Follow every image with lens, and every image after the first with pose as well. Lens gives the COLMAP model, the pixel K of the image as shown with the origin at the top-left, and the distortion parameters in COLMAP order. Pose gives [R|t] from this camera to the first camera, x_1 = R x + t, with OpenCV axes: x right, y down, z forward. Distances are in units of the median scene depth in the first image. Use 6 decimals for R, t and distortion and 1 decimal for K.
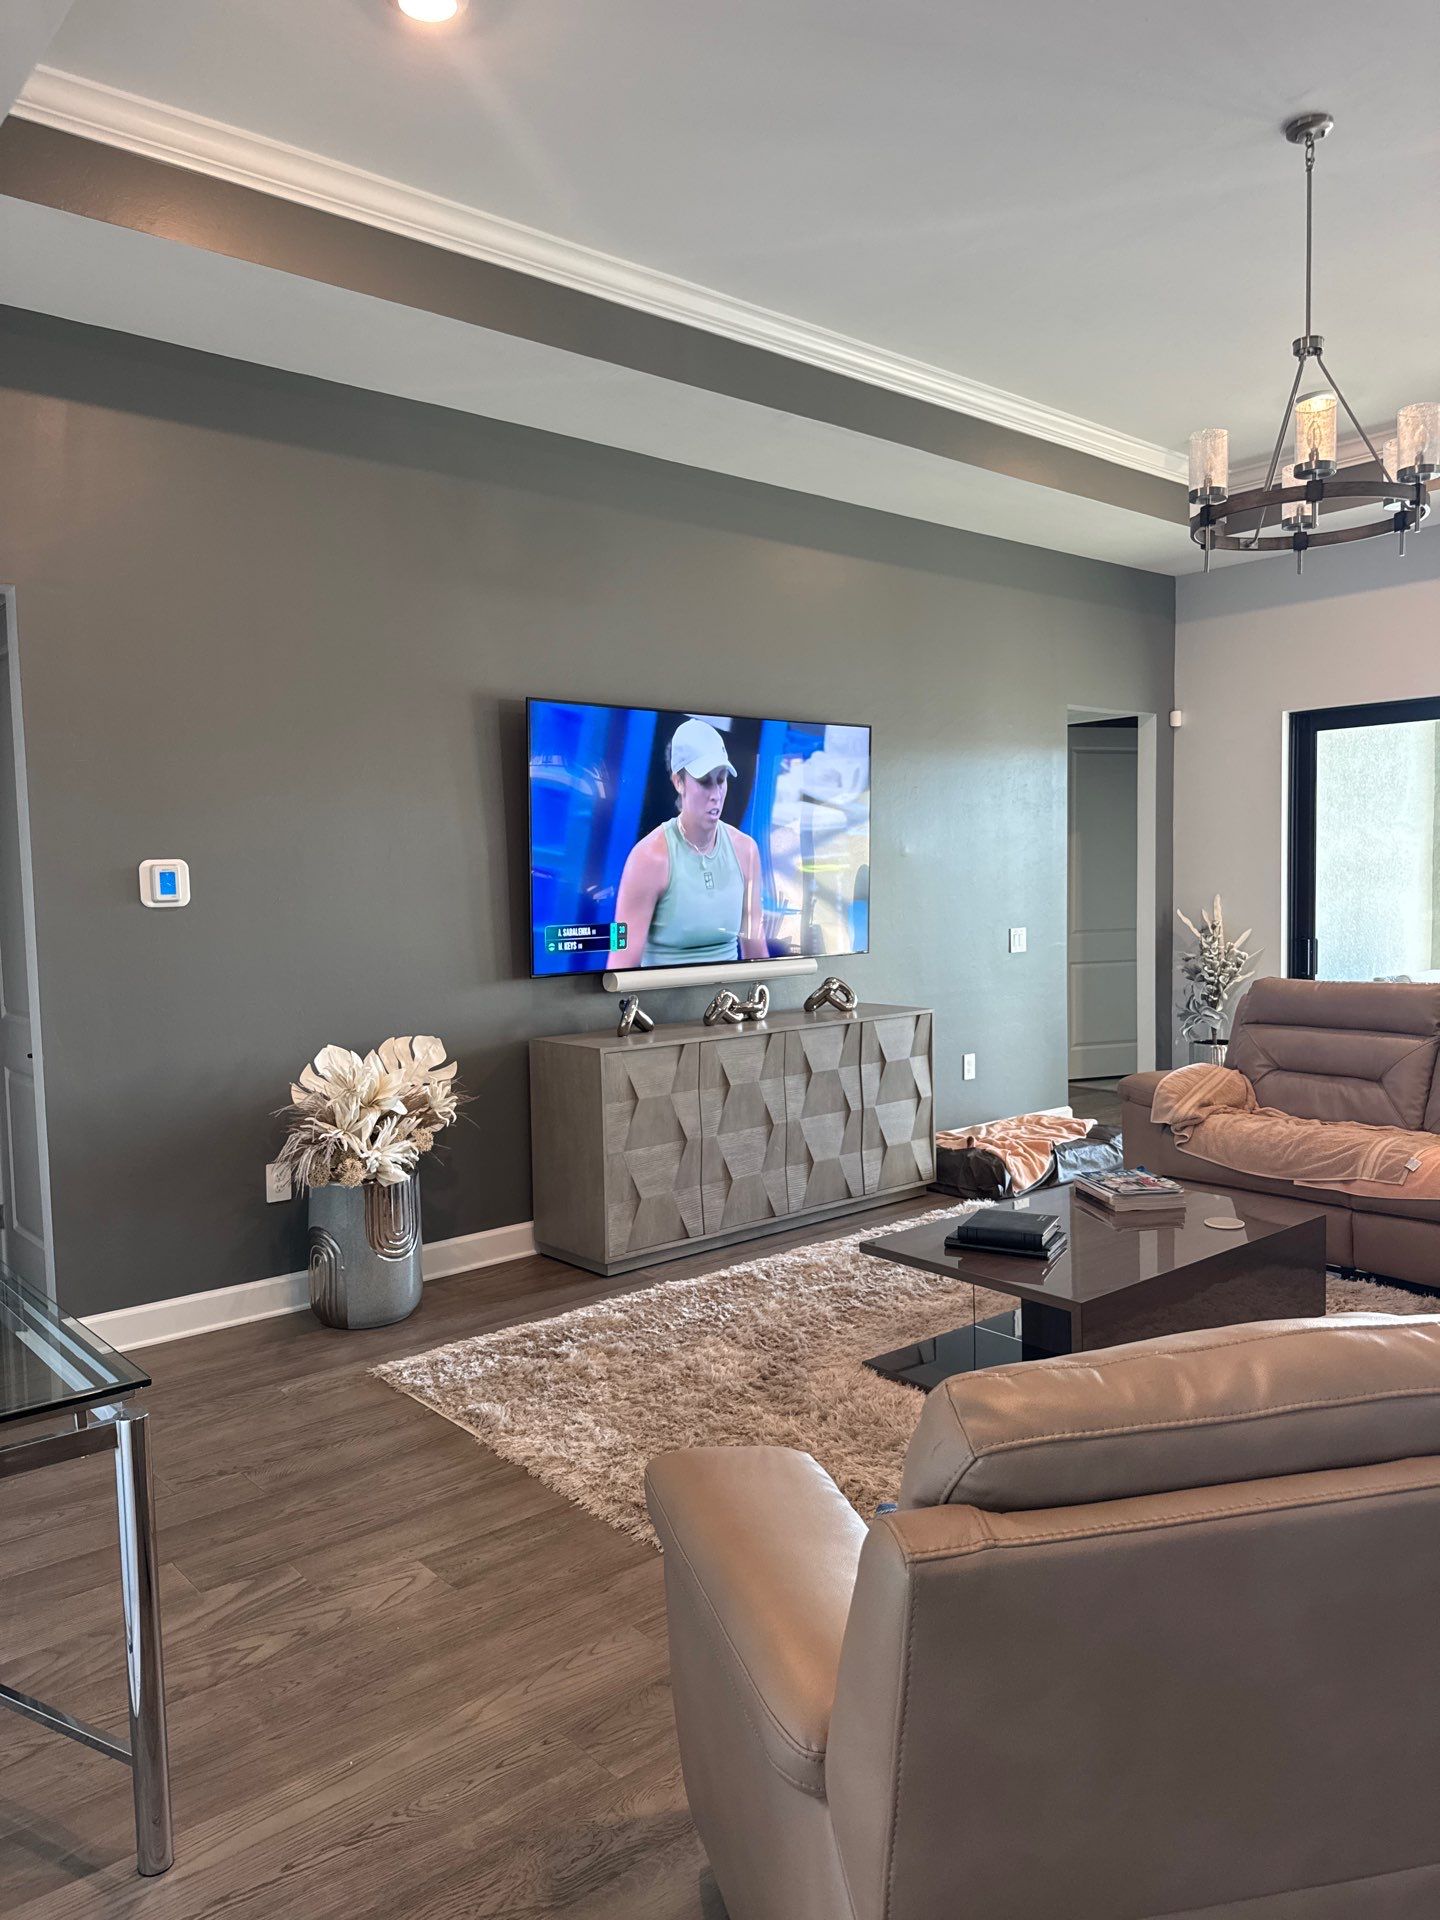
lens RADIAL K [[1355.0, 0, 720.0], [0, 1355.0, 960.0], [0, 0, 1]] dist [-0.011084, -0.001203]
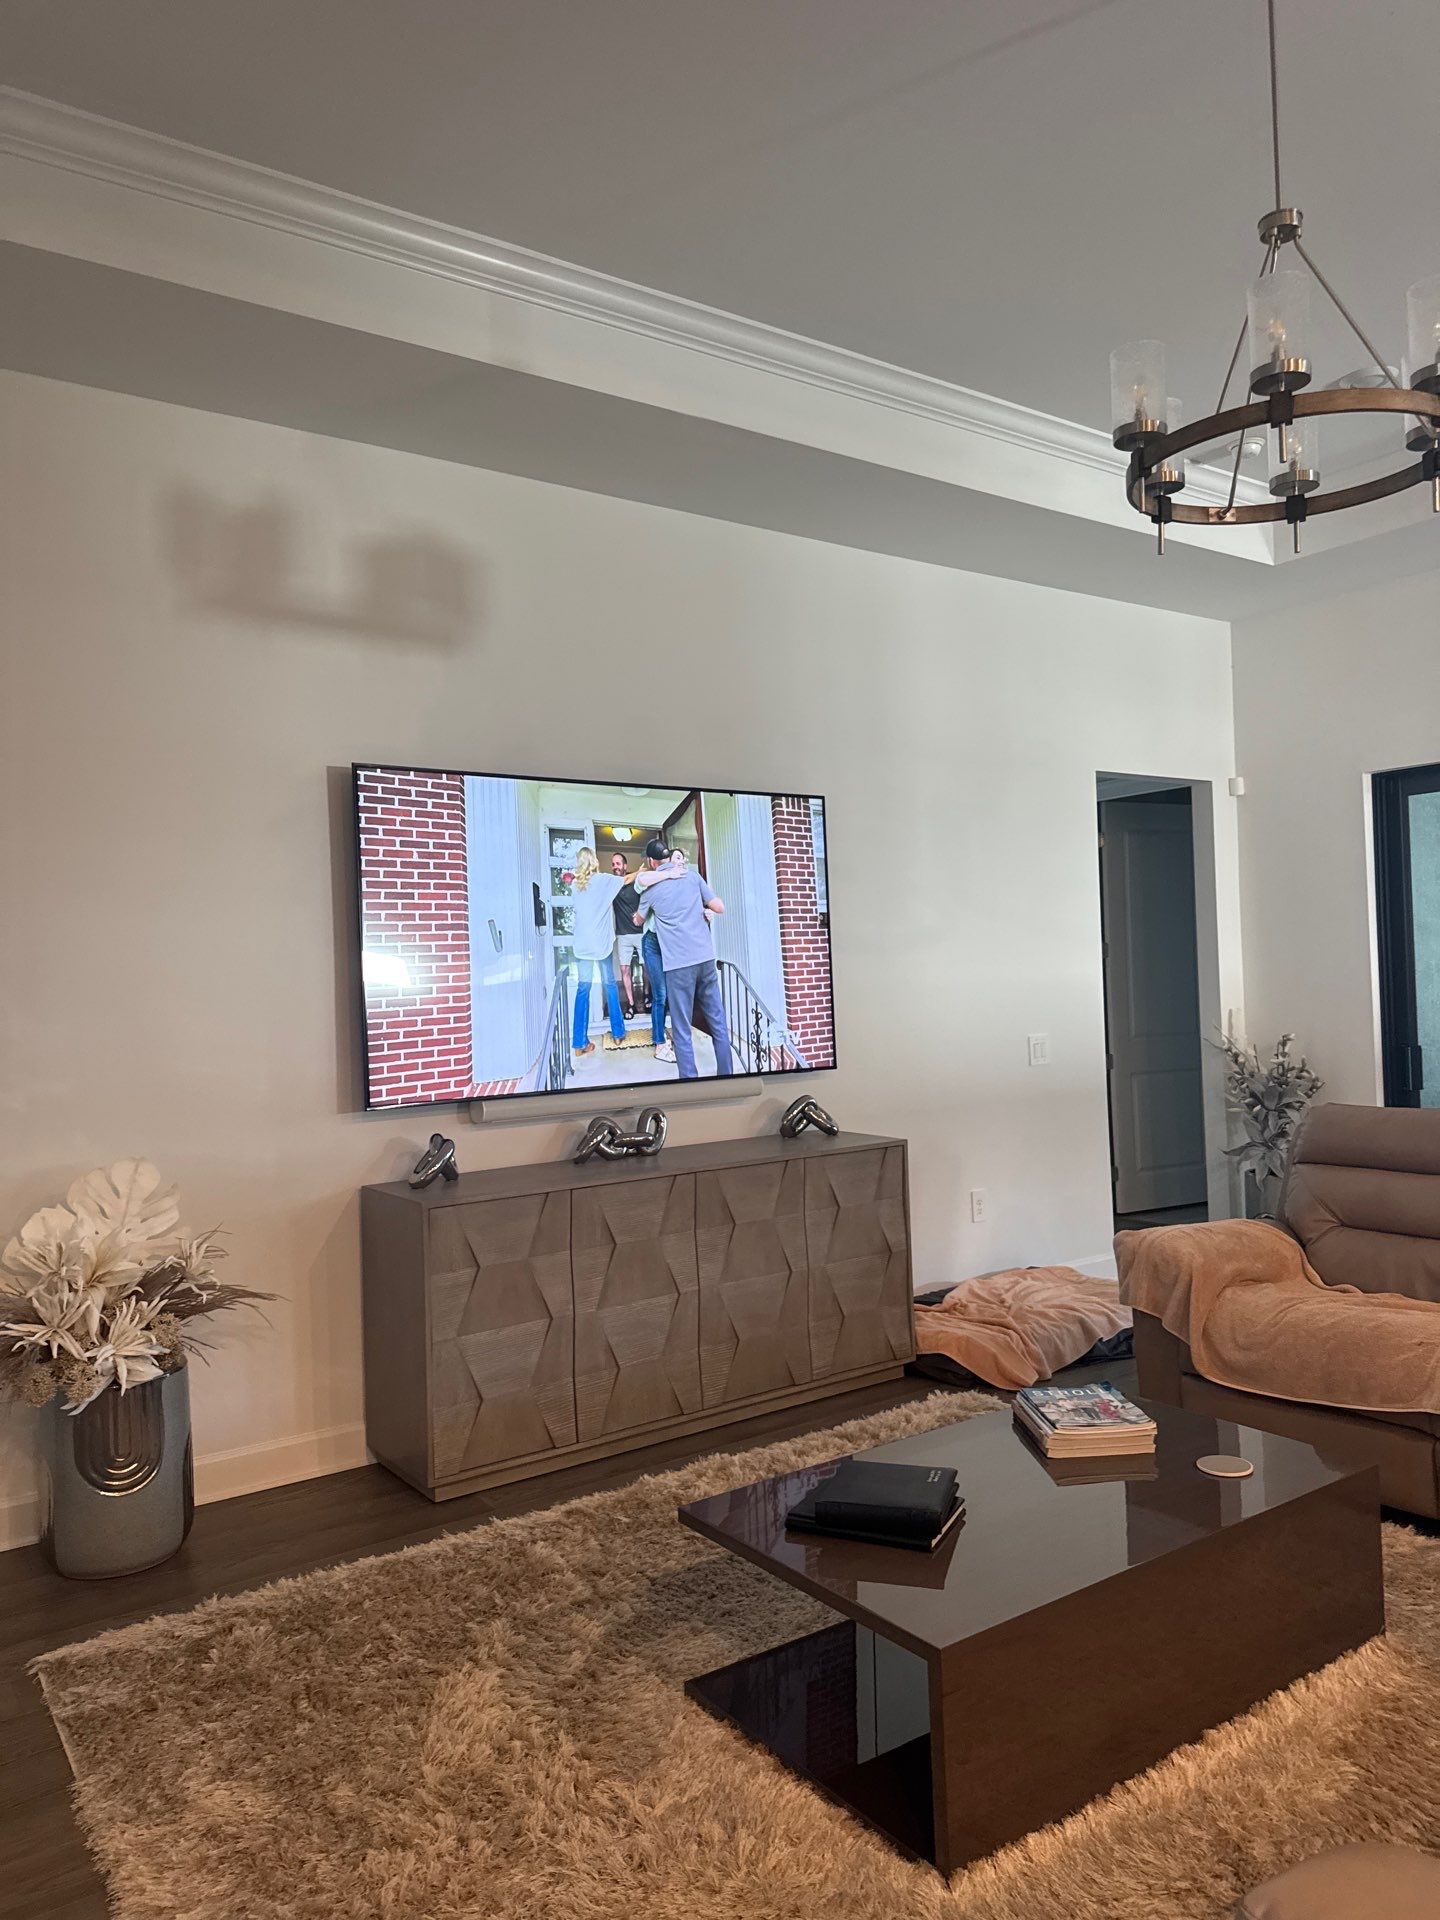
lens RADIAL K [[1433.6, 0, 723.3], [0, 1433.6, 932.1], [0, 0, 1]] dist [0.026771, -0.001086]
pose [[0.998283, -0.011799, -0.057378, 0.120766], [0.006406, 0.995619, -0.093281, -0.008973], [0.058227, 0.092753, 0.993985, 0.169239]]
